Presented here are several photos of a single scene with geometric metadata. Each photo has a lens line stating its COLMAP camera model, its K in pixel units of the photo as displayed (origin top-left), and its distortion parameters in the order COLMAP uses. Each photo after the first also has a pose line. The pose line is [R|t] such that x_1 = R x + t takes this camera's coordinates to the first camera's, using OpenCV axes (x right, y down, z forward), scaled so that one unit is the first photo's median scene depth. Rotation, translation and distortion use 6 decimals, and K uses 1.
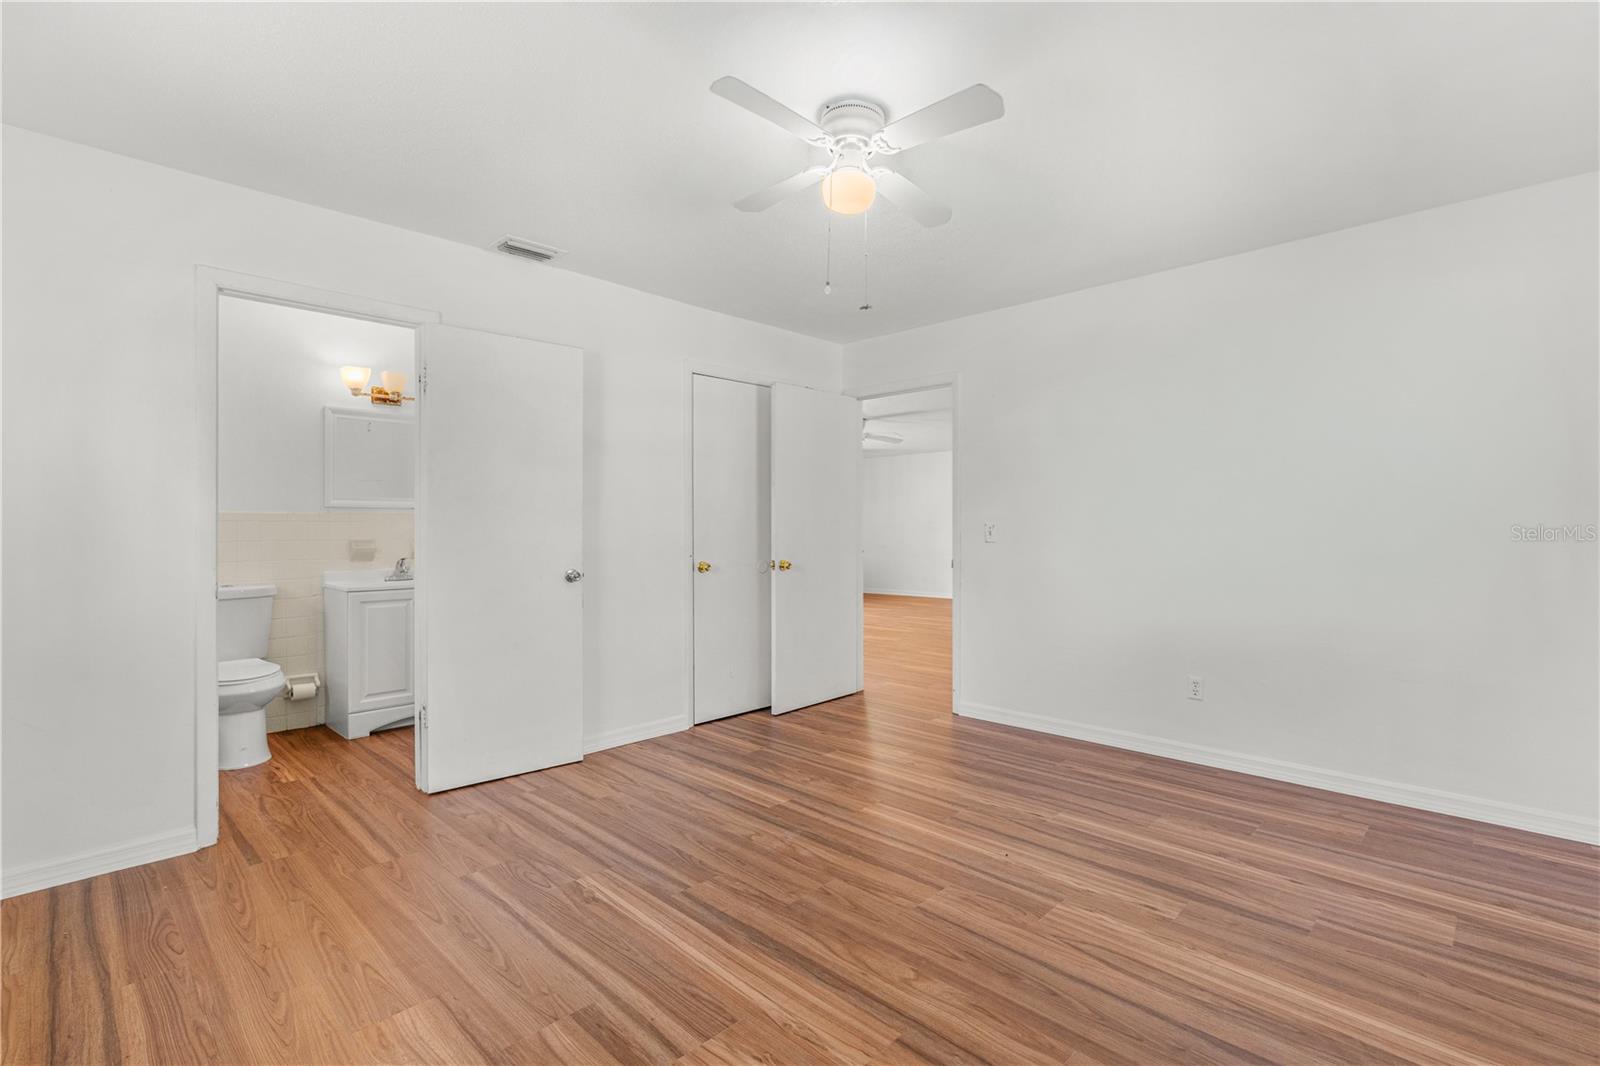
lens RADIAL K [[747.6, 0, 800.0], [0, 747.6, 533.0], [0, 0, 1]] dist [-0.001815, 0.000258]
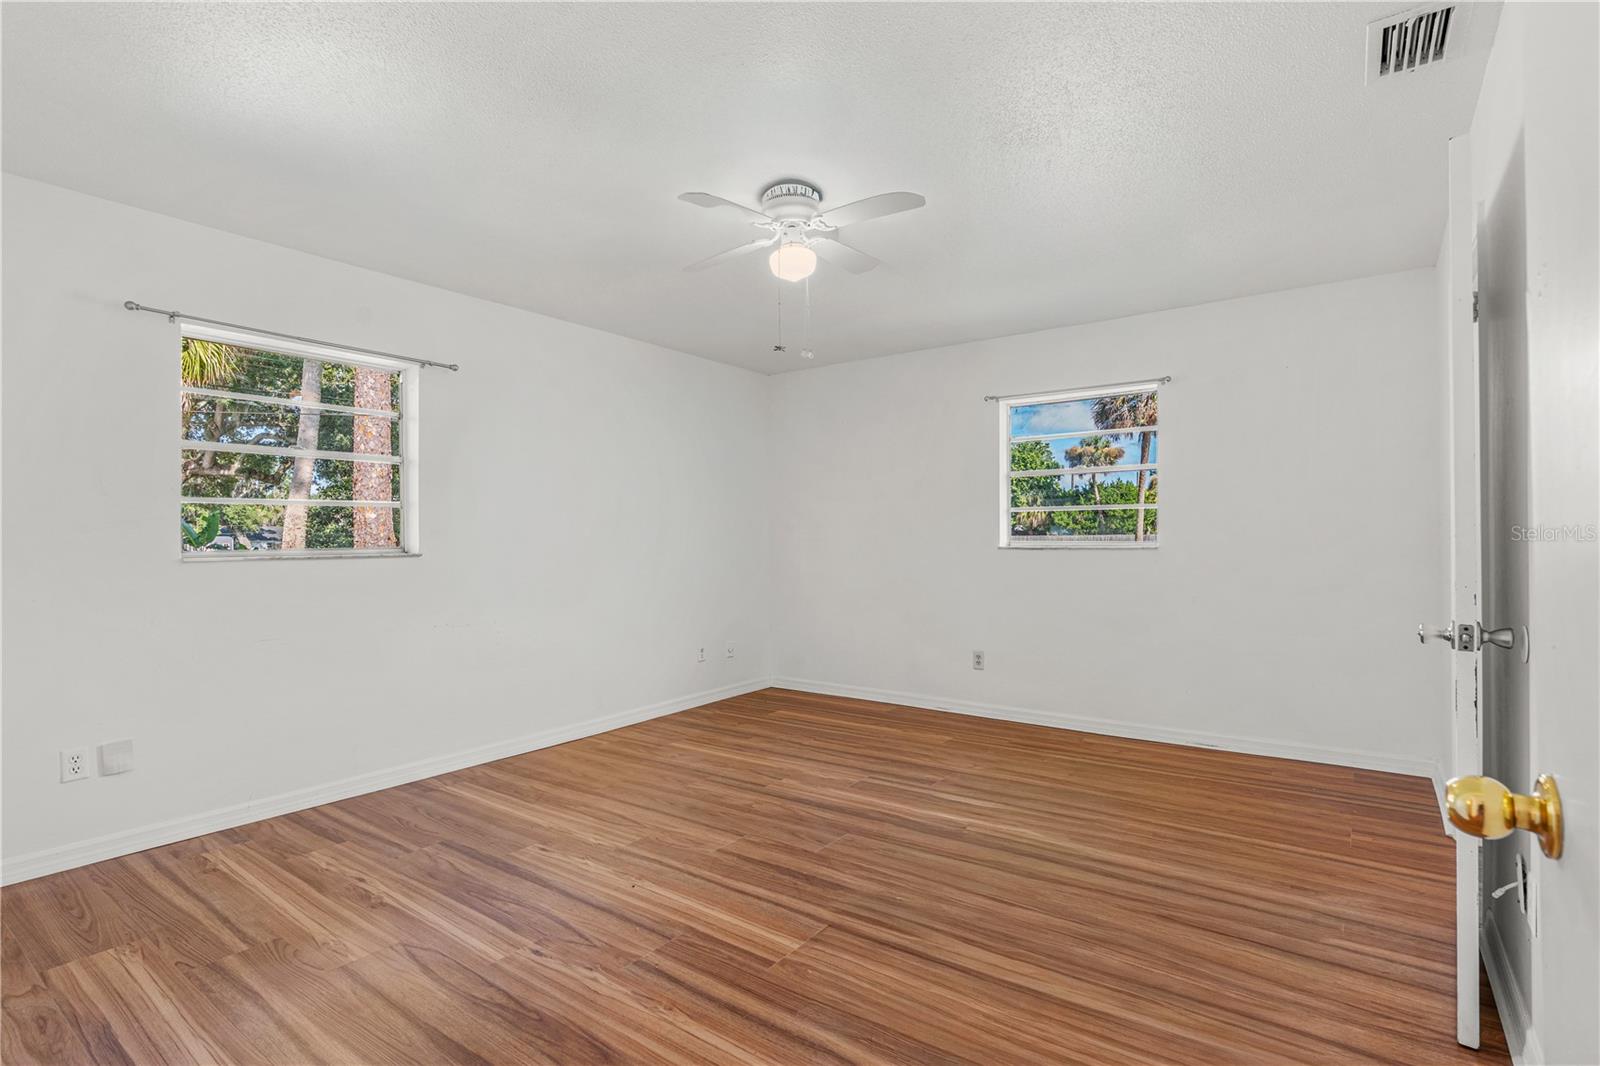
lens RADIAL K [[747.6, 0, 800.0], [0, 747.6, 533.0], [0, 0, 1]] dist [-0.001815, 0.000258]
pose [[-0.990486, 0.011988, -0.137091, 0.223864], [0.011814, 0.999928, 0.002080, 0.006421], [0.137106, 0.000441, -0.990556, 2.193873]]
